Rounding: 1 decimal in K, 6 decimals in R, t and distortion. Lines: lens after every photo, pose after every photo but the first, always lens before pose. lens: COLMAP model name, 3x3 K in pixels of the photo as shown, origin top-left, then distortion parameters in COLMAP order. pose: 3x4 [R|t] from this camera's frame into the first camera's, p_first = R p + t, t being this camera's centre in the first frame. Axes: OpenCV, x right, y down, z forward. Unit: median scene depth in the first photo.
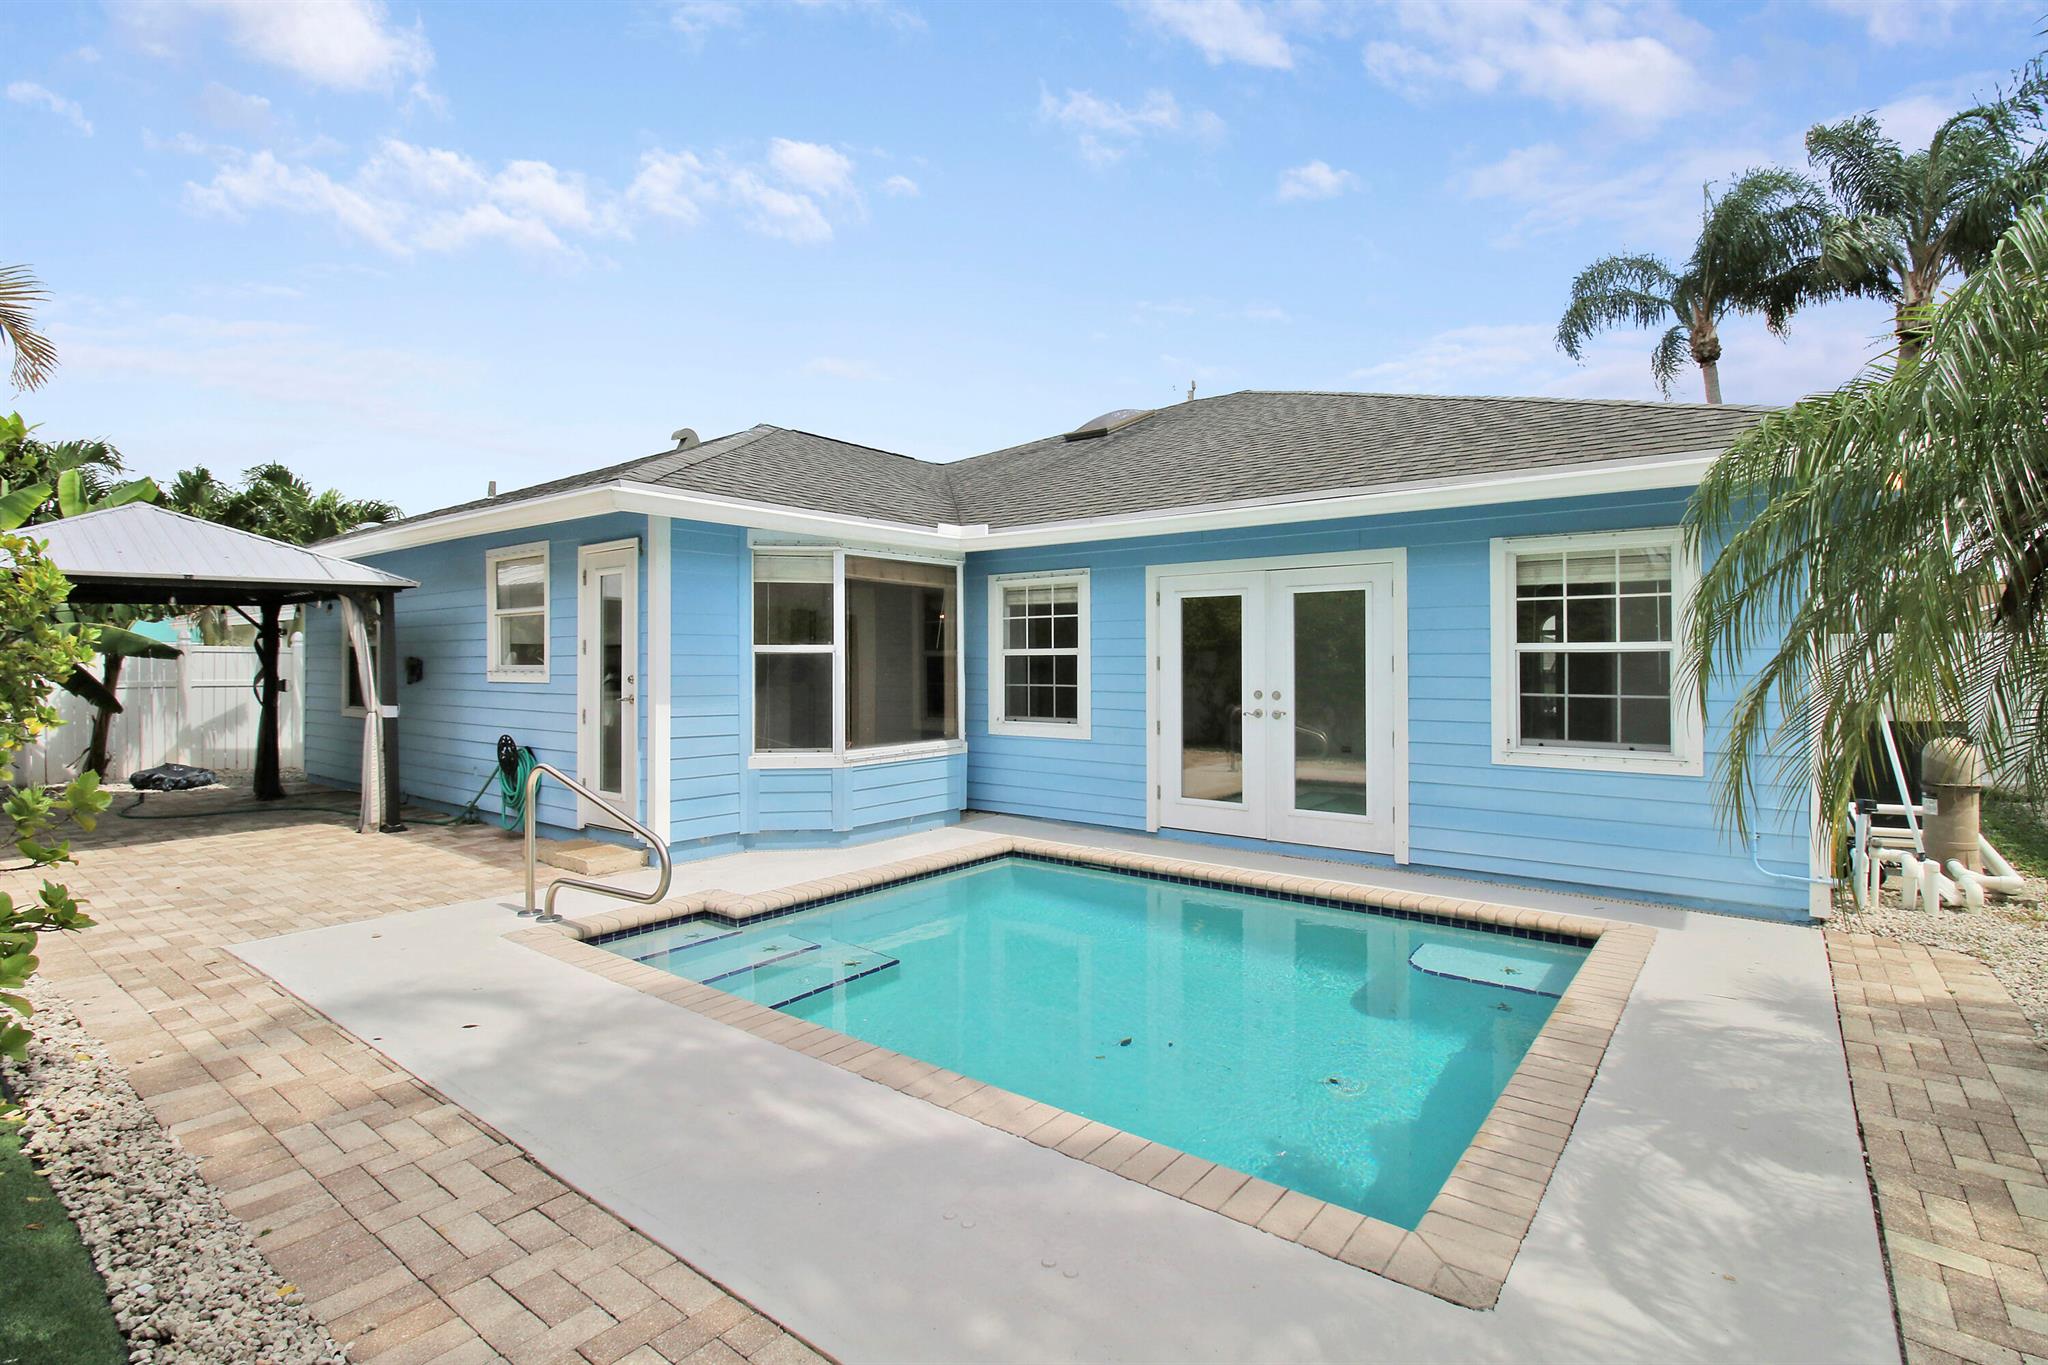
lens RADIAL K [[972.0, 0, 1027.9], [0, 972.0, 661.2], [0, 0, 1]] dist [0.000115, 0.000982]
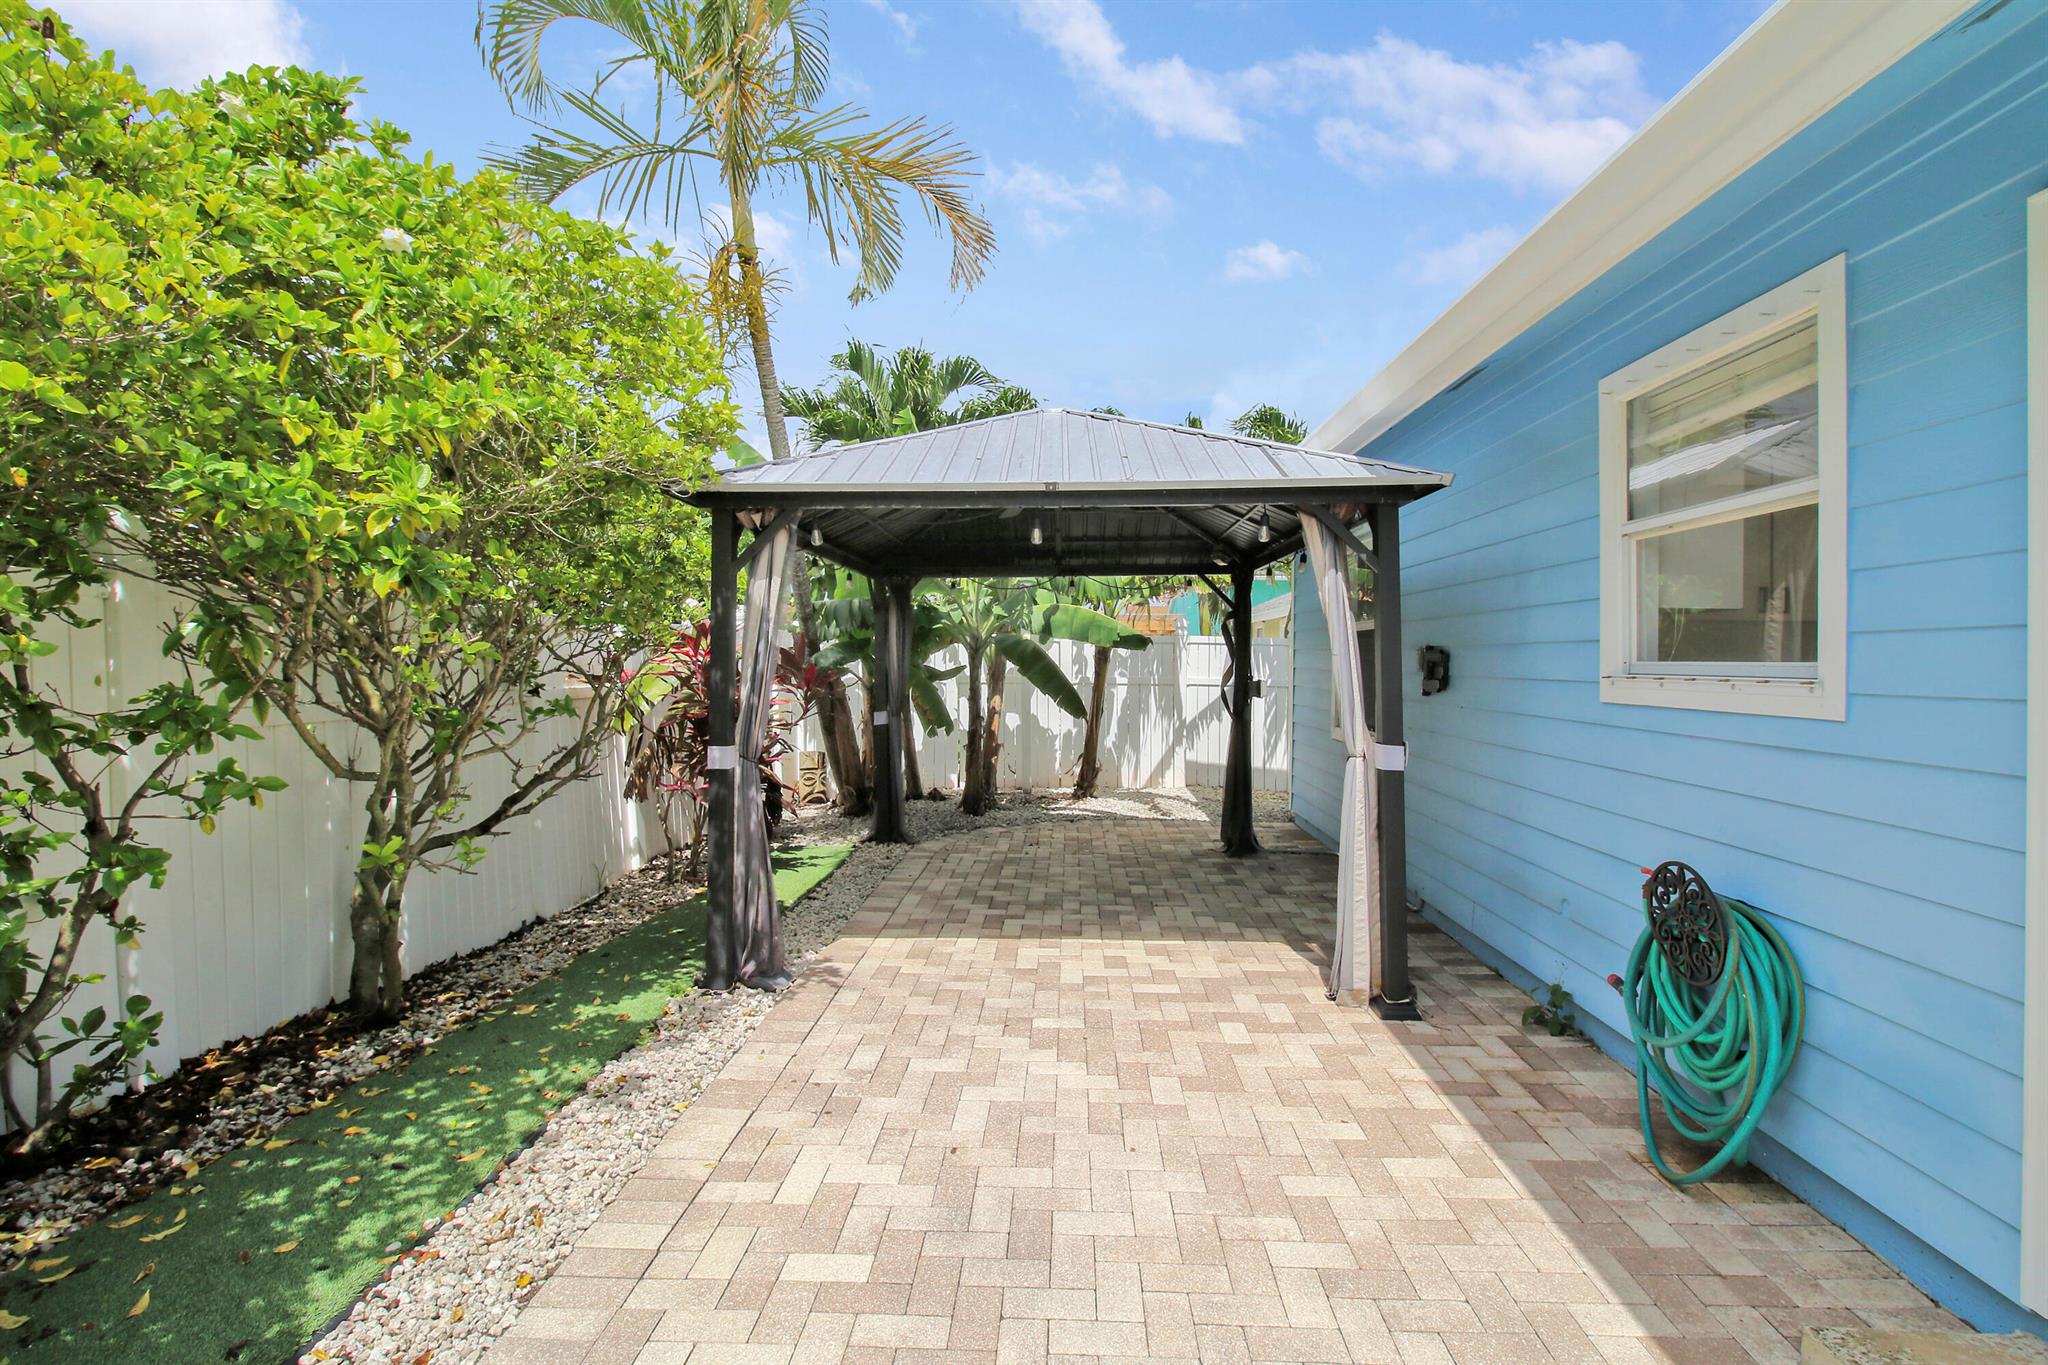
lens RADIAL K [[972.0, 0, 1027.8], [0, 972.0, 669.1], [0, 0, 1]] dist [0.000115, 0.000982]
pose [[0.583747, 0.011960, -0.811847, -0.364503], [0.001931, 0.999868, 0.016118, 0.000205], [0.811933, -0.010977, 0.583647, 0.564429]]
